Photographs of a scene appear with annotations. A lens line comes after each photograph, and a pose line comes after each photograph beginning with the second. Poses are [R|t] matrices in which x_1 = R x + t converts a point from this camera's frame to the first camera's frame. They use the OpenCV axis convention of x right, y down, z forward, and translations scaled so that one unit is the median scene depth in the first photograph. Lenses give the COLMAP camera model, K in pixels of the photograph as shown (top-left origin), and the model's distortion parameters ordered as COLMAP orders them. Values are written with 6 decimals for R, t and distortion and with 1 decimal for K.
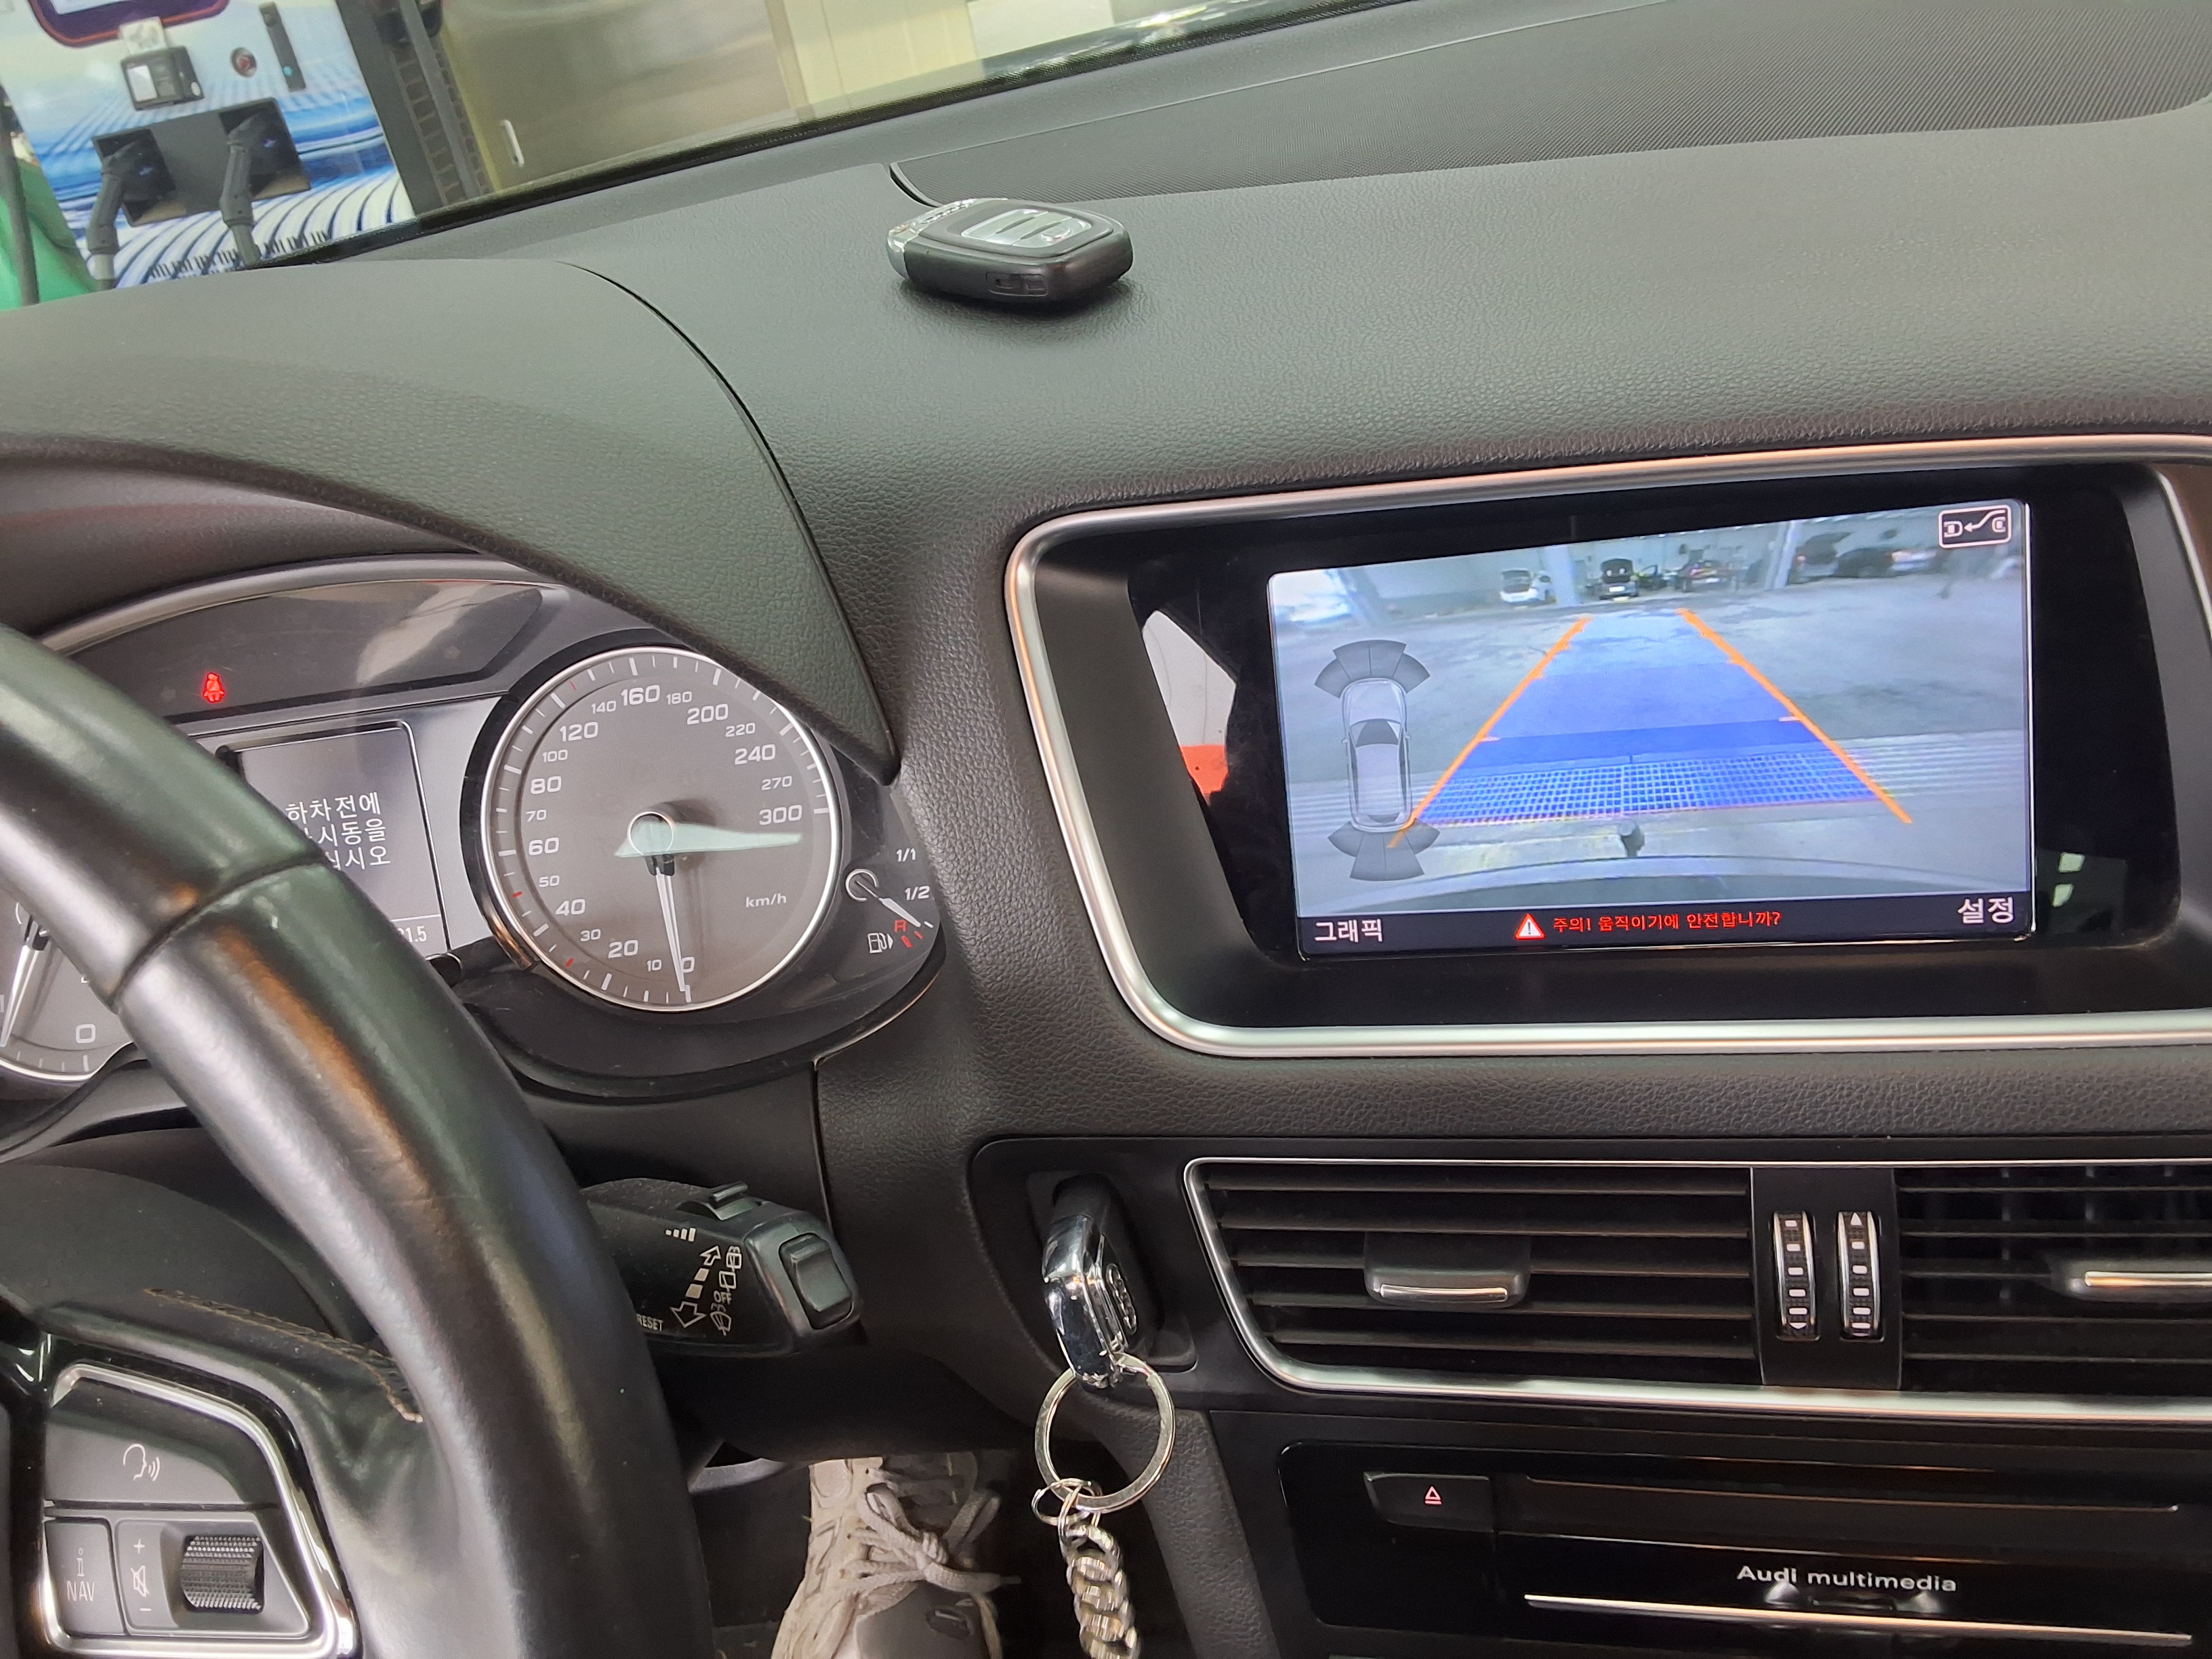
lens RADIAL K [[1846.2, 0, 1076.5], [0, 1846.2, 838.9], [0, 0, 1]] dist [0.151205, -0.305834]
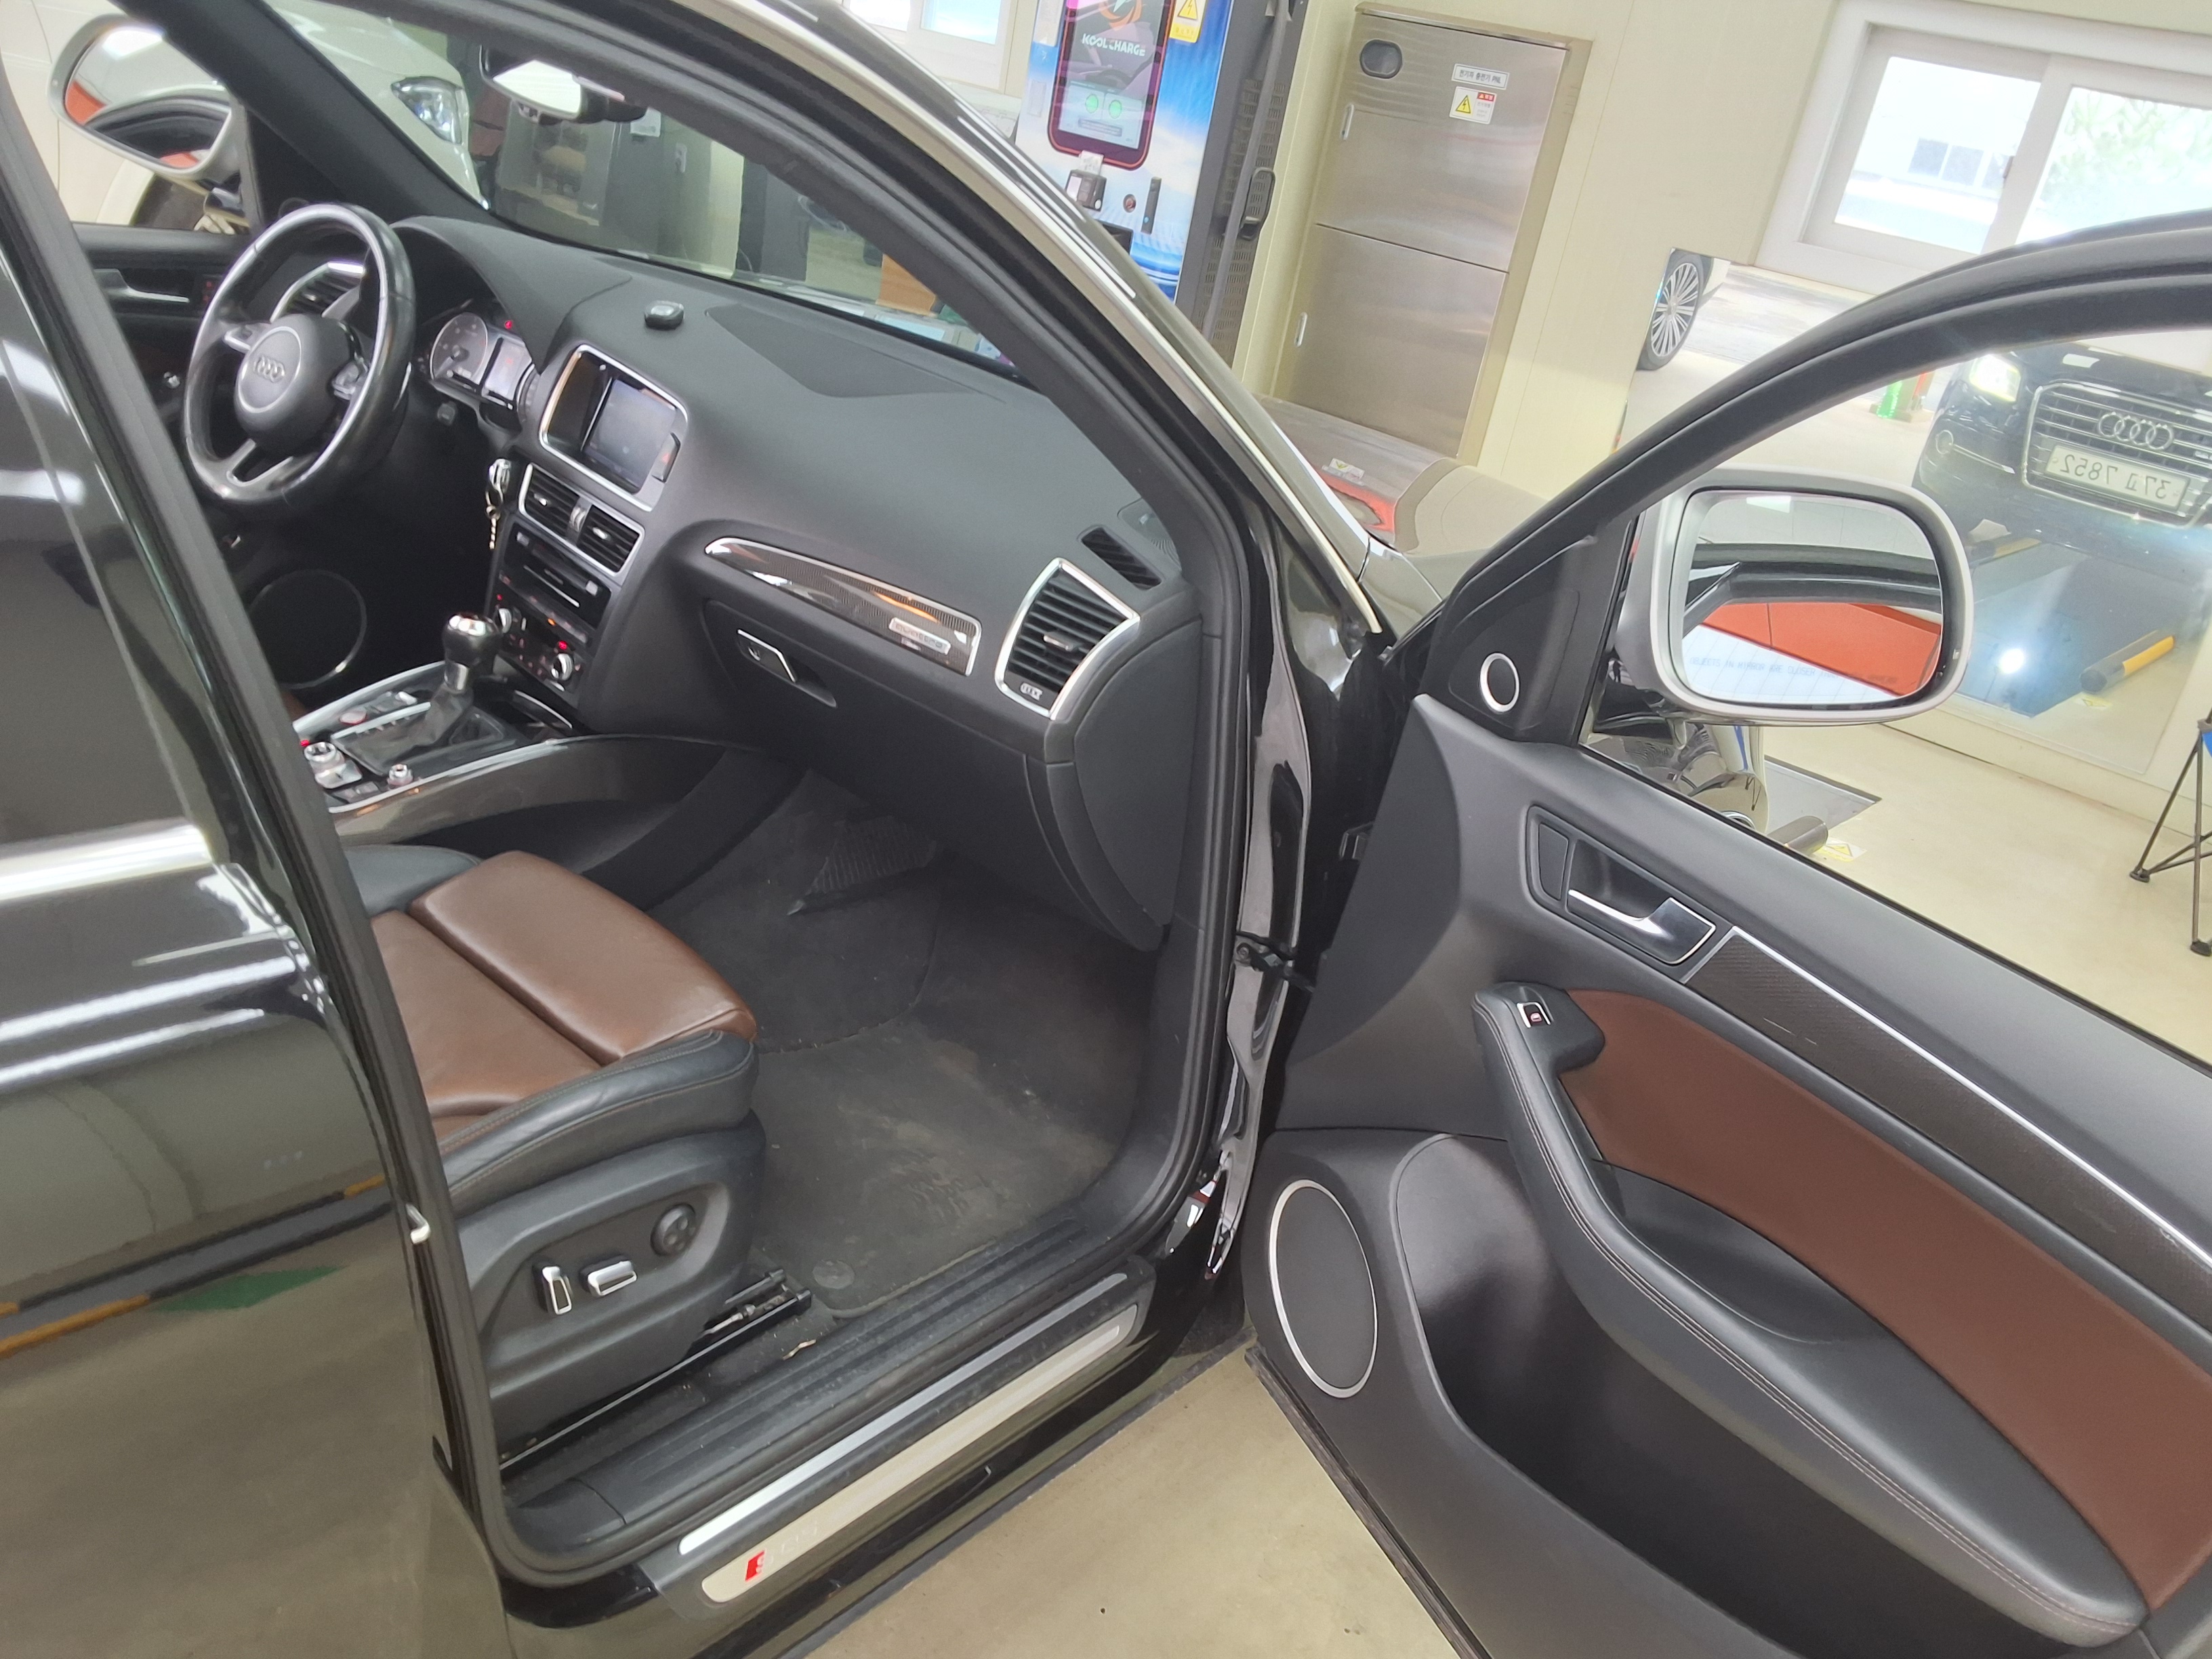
lens RADIAL K [[1756.5, 0, 1104.9], [0, 1756.5, 840.4], [0, 0, 1]] dist [0.126137, -0.192991]
pose [[0.748277, 0.545456, -0.377571, 2.874711], [-0.577230, 0.815847, 0.034645, -0.046569], [0.326937, 0.192021, 0.925332, -2.204433]]
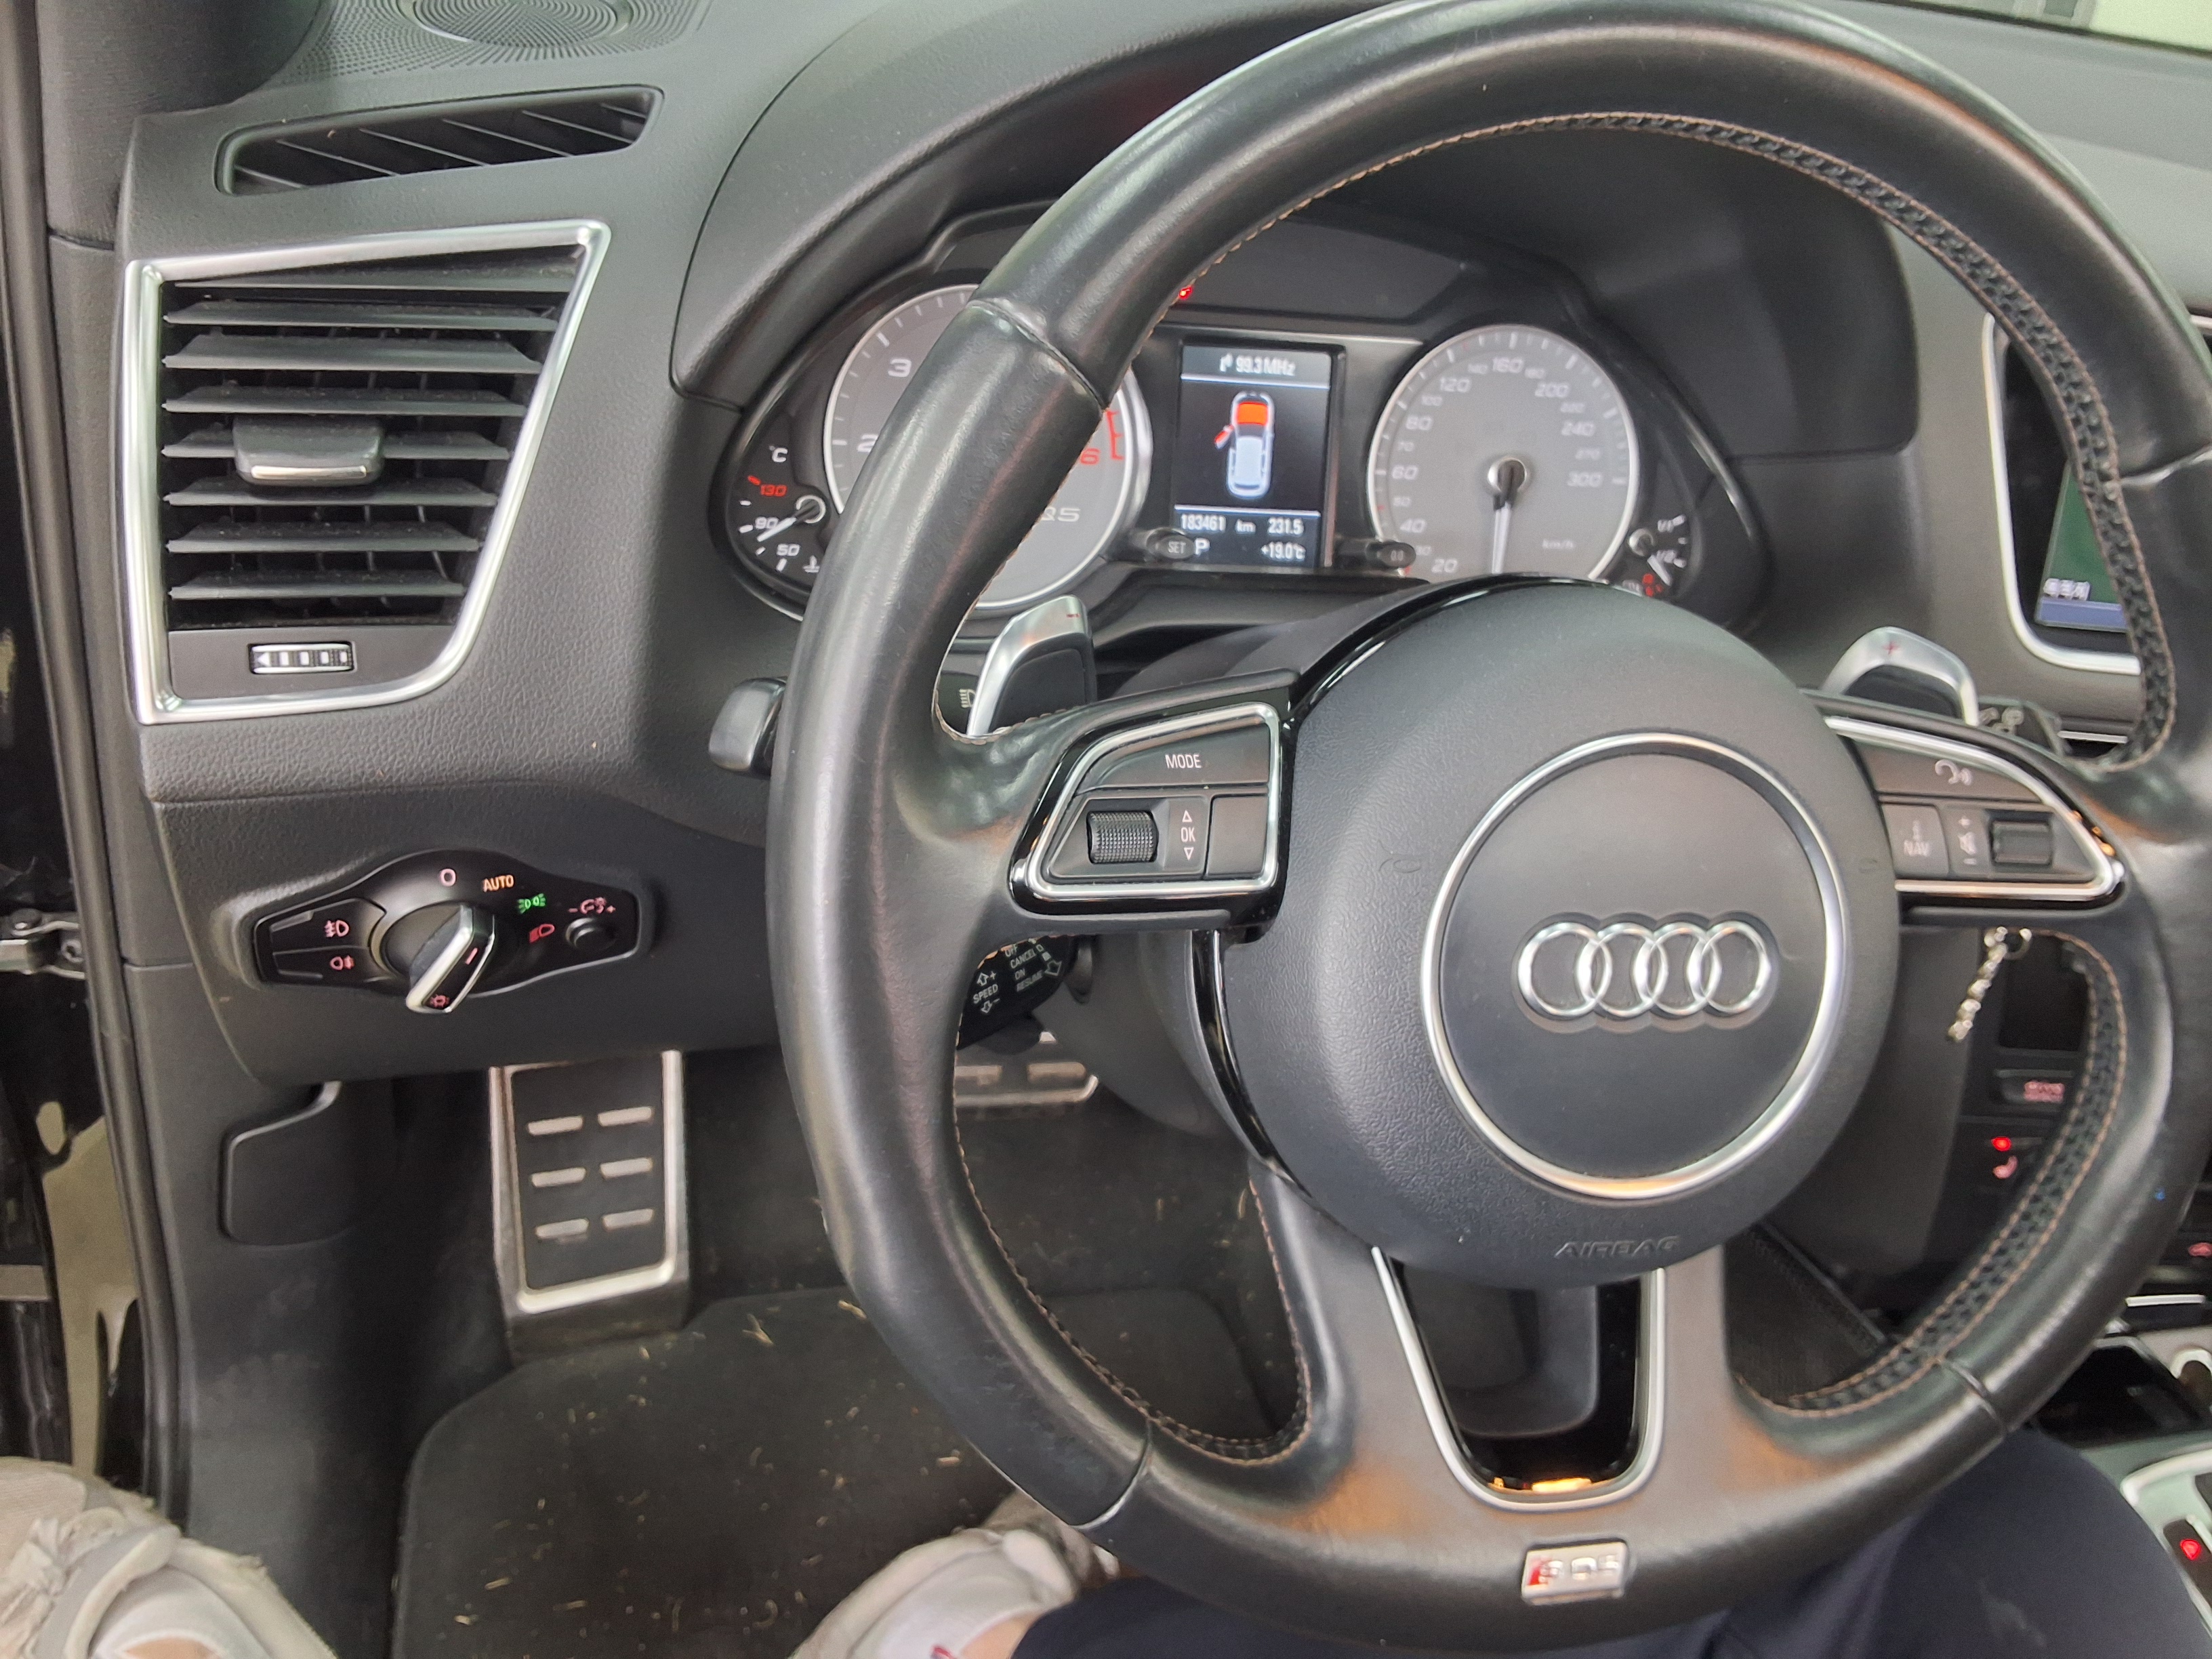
lens RADIAL K [[1756.5, 0, 1104.9], [0, 1756.5, 840.4], [0, 0, 1]] dist [0.126137, -0.192991]
pose [[0.895070, 0.104492, 0.433510, -0.973833], [-0.121177, 0.992571, 0.010946, 0.265214], [-0.429145, -0.062329, 0.901082, 0.004785]]
